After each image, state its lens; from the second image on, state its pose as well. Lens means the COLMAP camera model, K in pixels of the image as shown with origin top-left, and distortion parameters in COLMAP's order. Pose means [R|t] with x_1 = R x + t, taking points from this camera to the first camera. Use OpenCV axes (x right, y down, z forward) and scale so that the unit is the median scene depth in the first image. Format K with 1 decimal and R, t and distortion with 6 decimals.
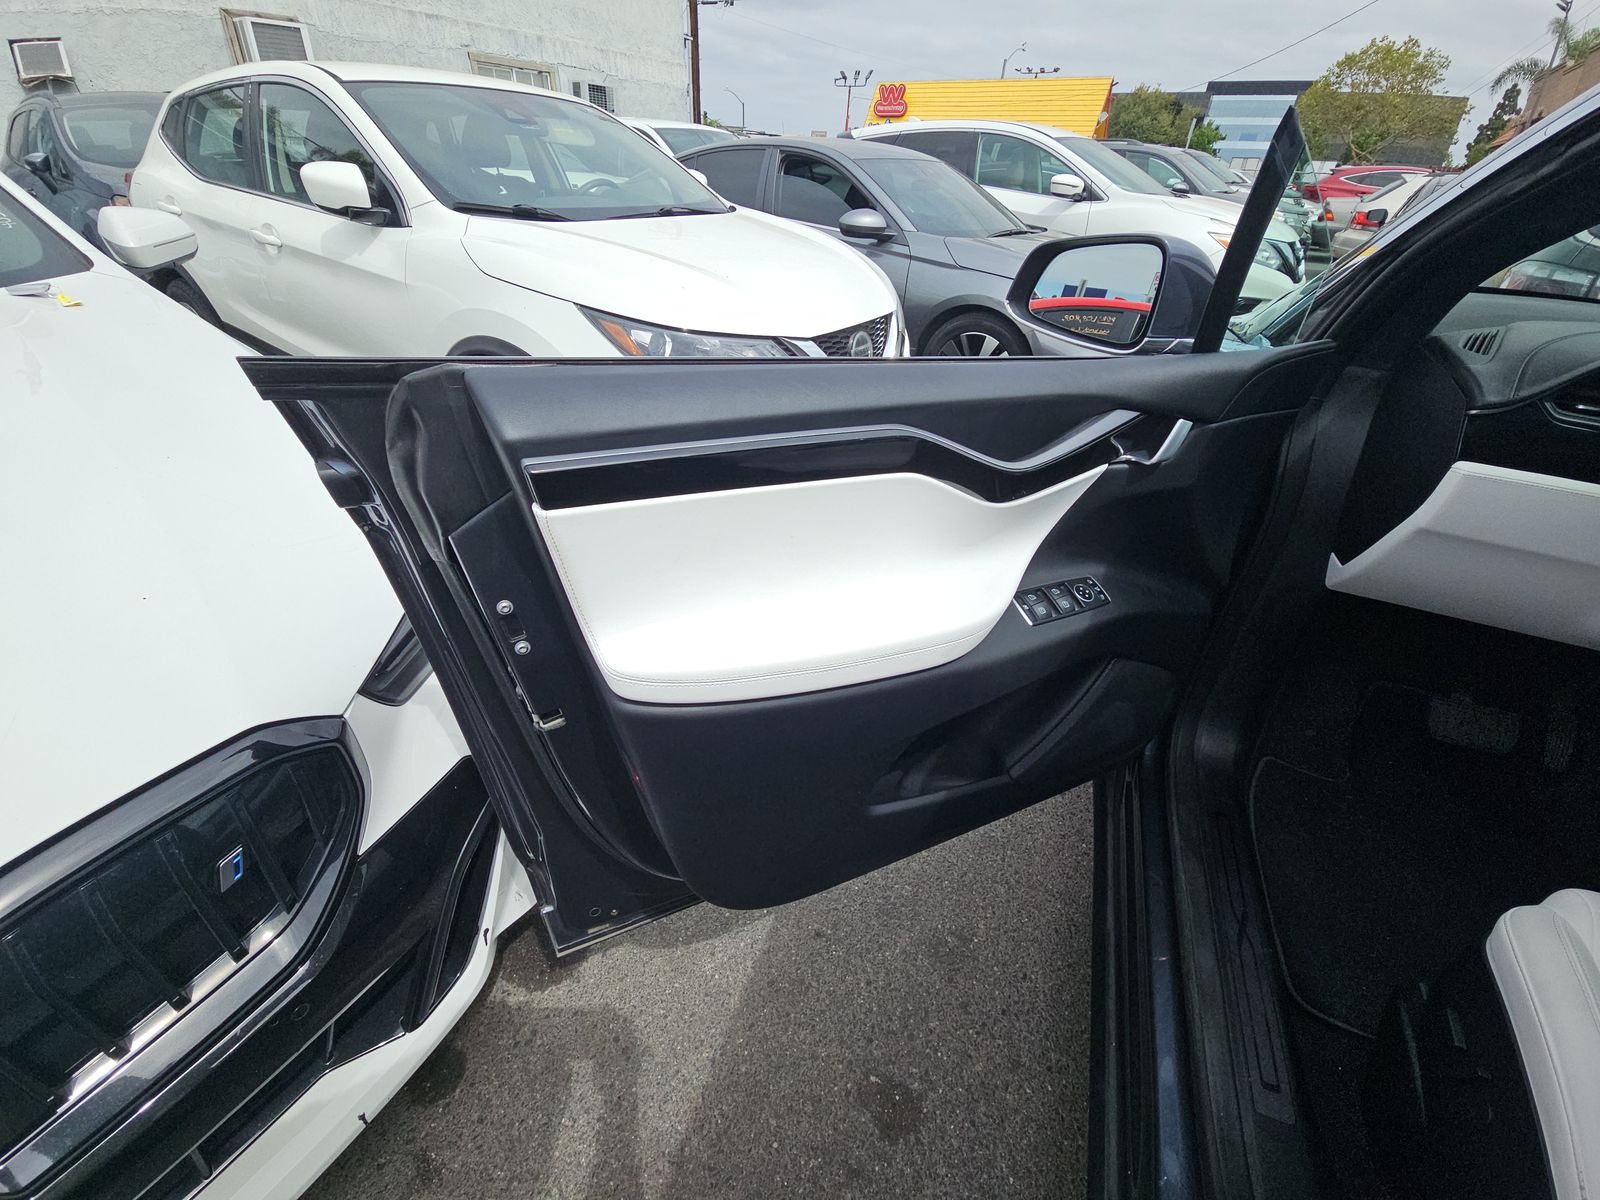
lens RADIAL K [[637.4, 0, 800.0], [0, 637.4, 600.0], [0, 0, 1]] dist [0.027976, -0.020502]
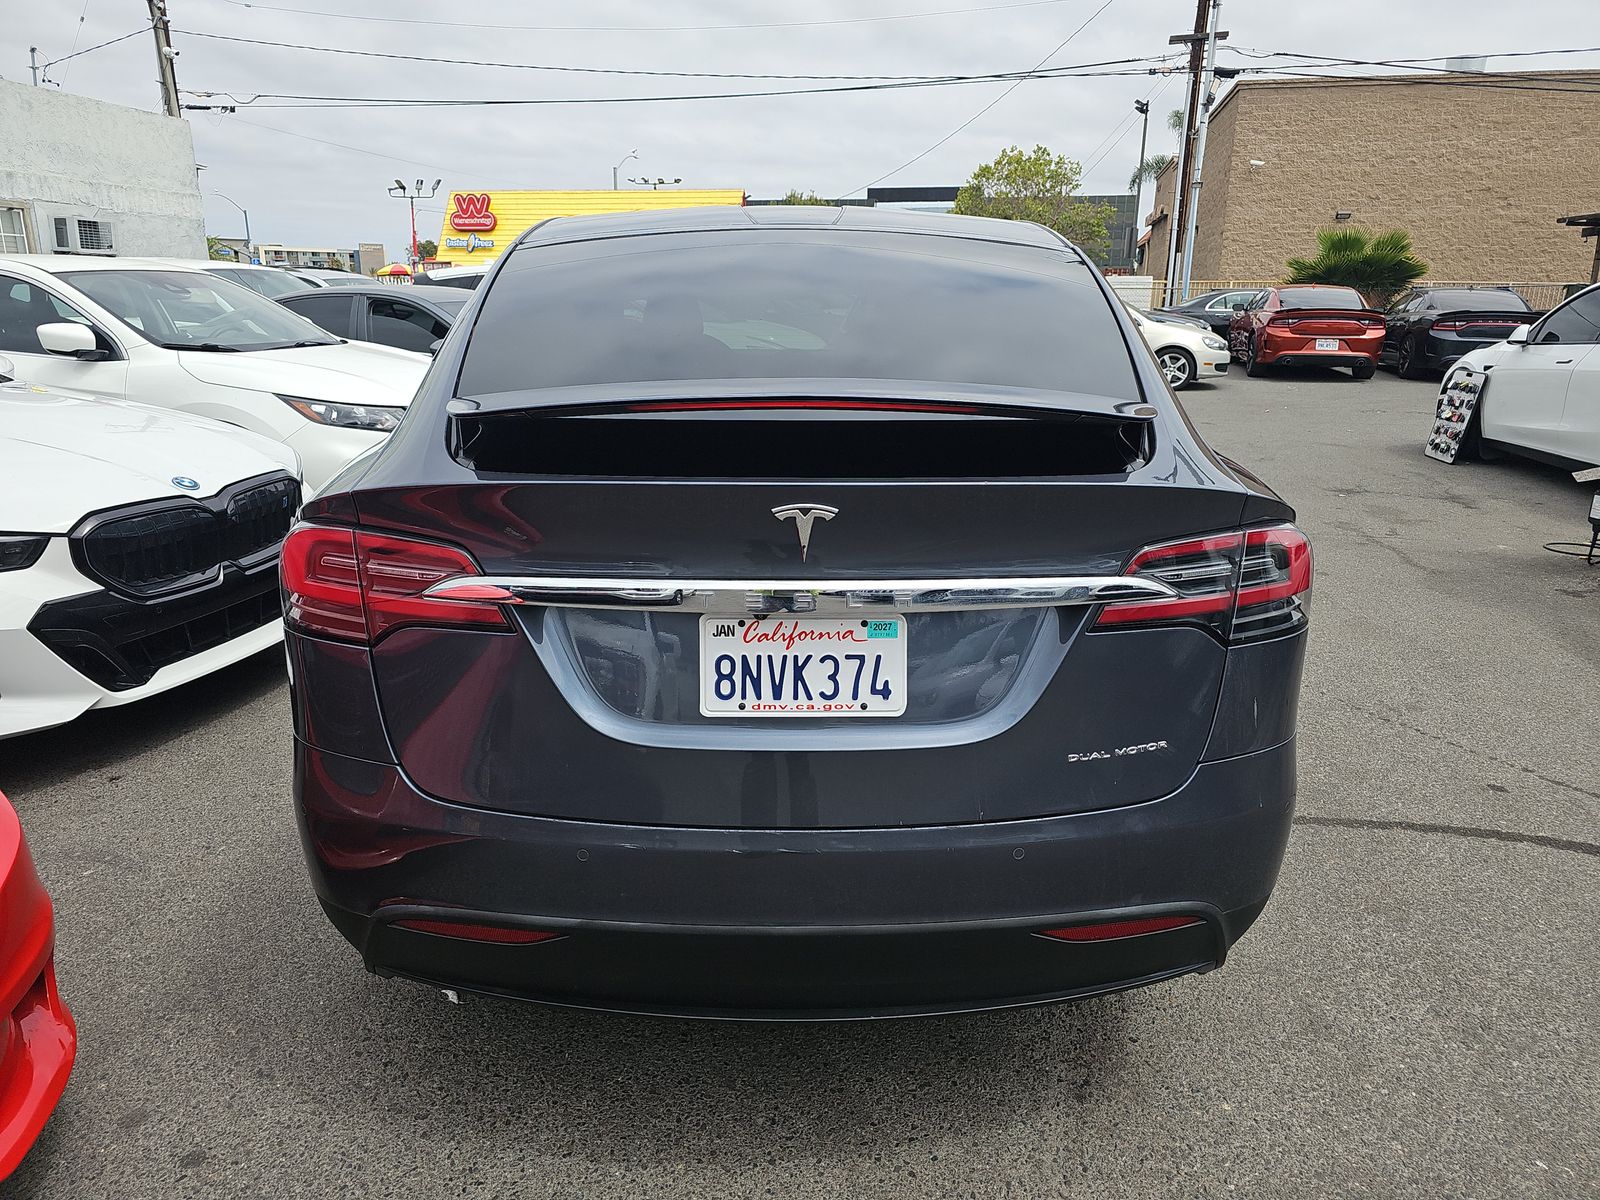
lens RADIAL K [[1060.0, 0, 808.7], [0, 1060.0, 584.5], [0, 0, 1]] dist [0.032674, -0.029964]
pose [[0.921861, -0.127449, 0.365964, -0.032551], [0.235109, 0.934652, -0.266740, 0.237732], [-0.308053, 0.331938, 0.891583, -0.385904]]
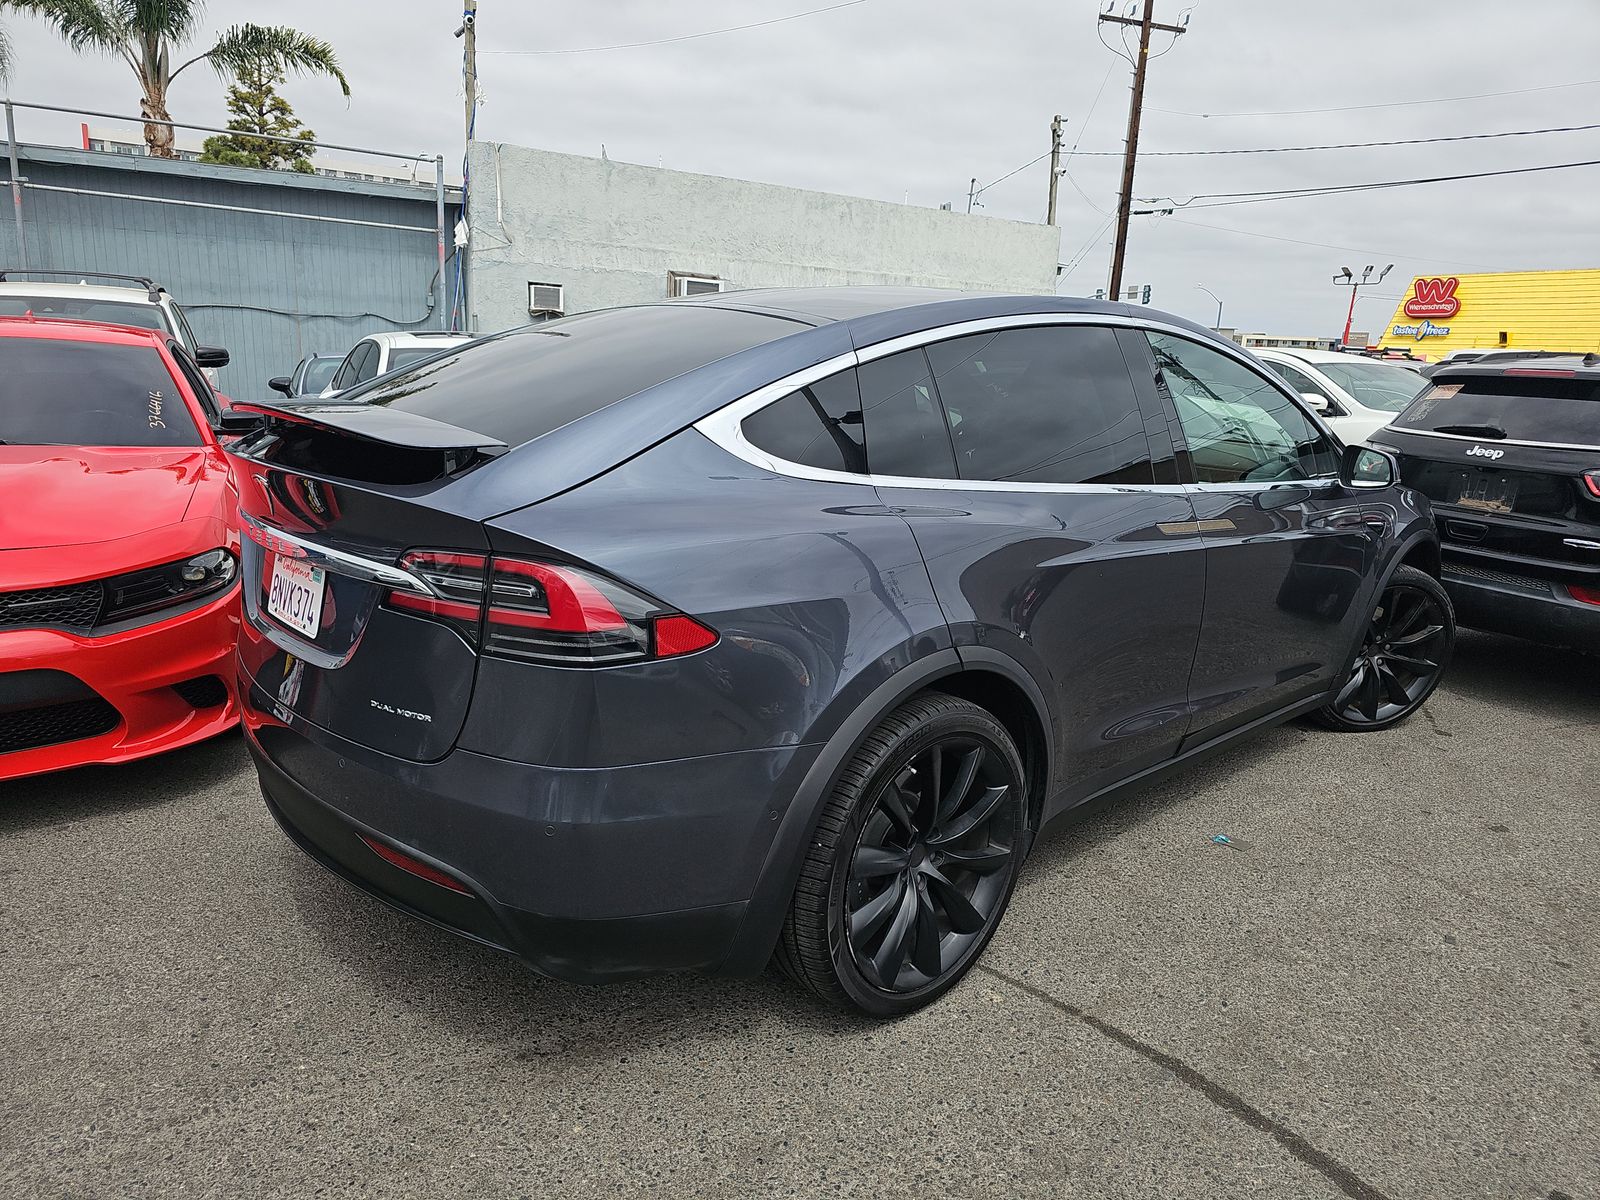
lens RADIAL K [[1073.3, 0, 800.0], [0, 1073.3, 600.0], [0, 0, 1]] dist [0.008747, -0.001668]
pose [[0.899719, 0.098086, -0.425305, 0.266428], [-0.251001, 0.913452, -0.320319, 0.259828], [0.357077, 0.394950, 0.846470, -0.404375]]
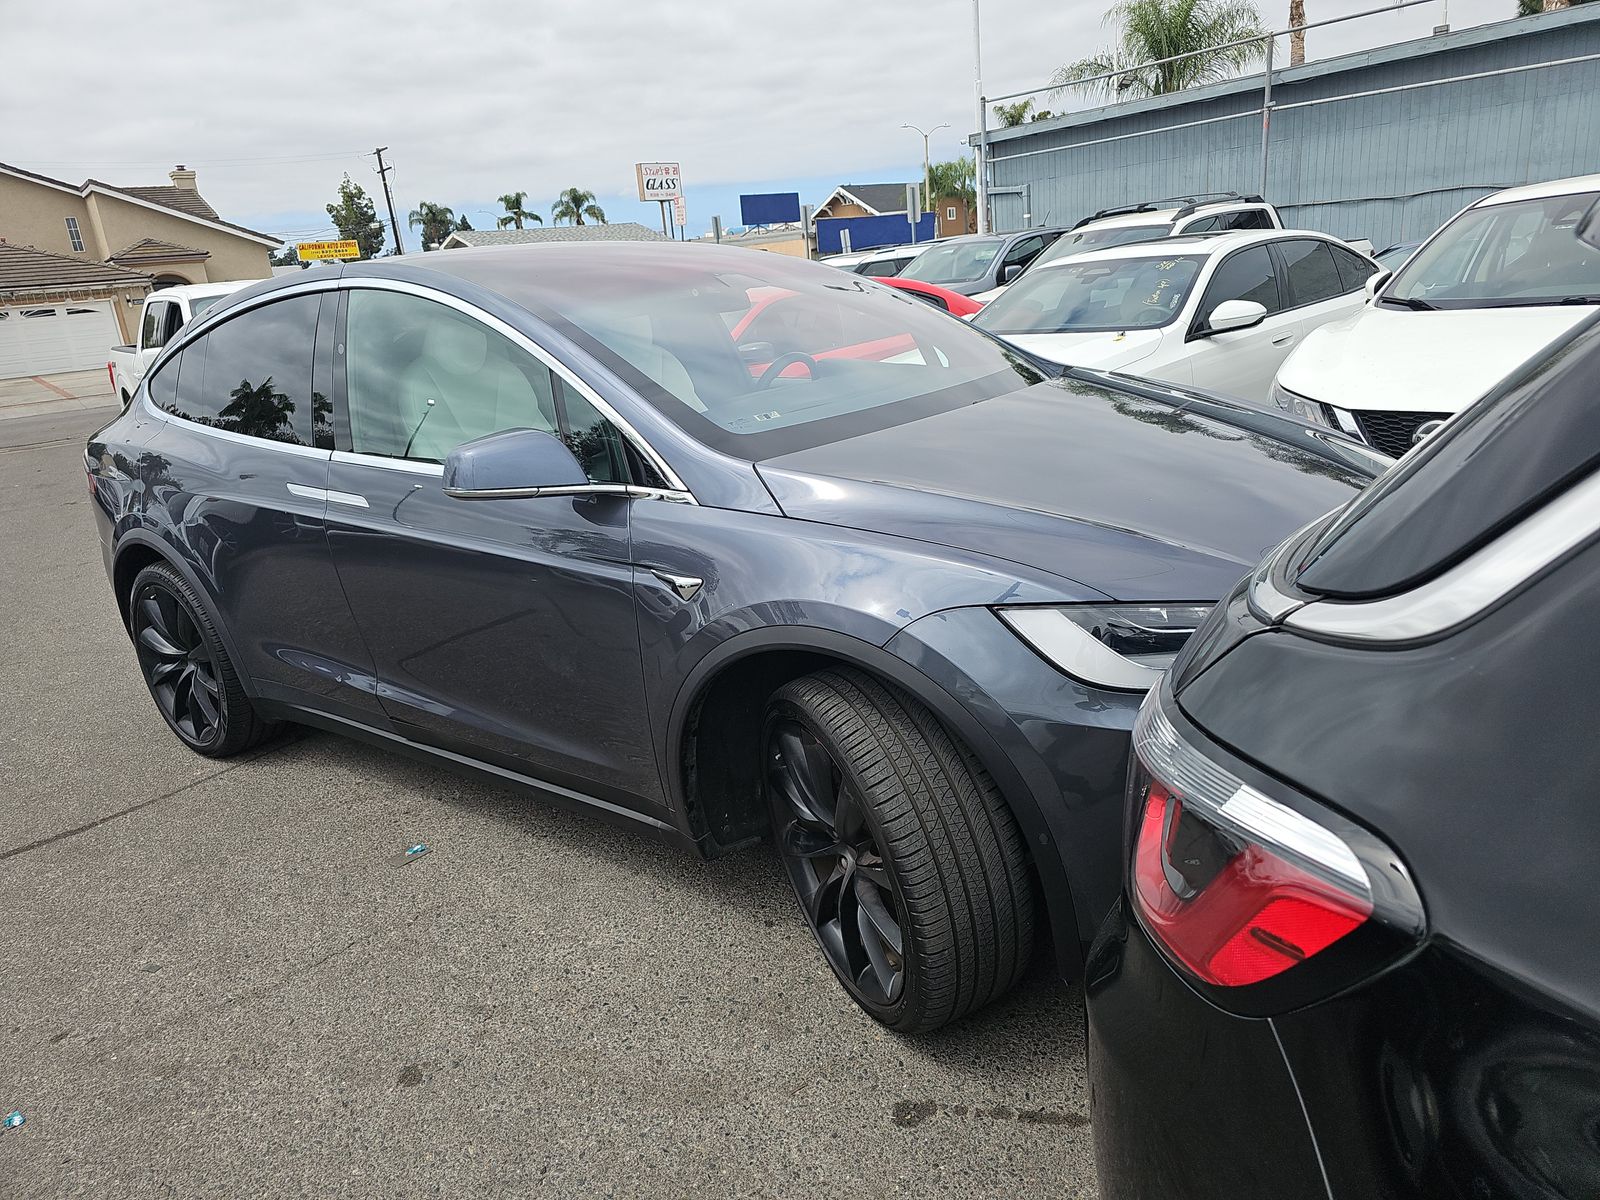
lens RADIAL K [[1073.3, 0, 800.0], [0, 1073.3, 600.0], [0, 0, 1]] dist [0.008747, -0.001668]
pose [[-0.285379, 0.267778, -0.920247, 0.513811], [-0.468102, 0.798919, 0.377637, -0.082712], [0.836325, 0.538539, -0.102647, 0.113149]]
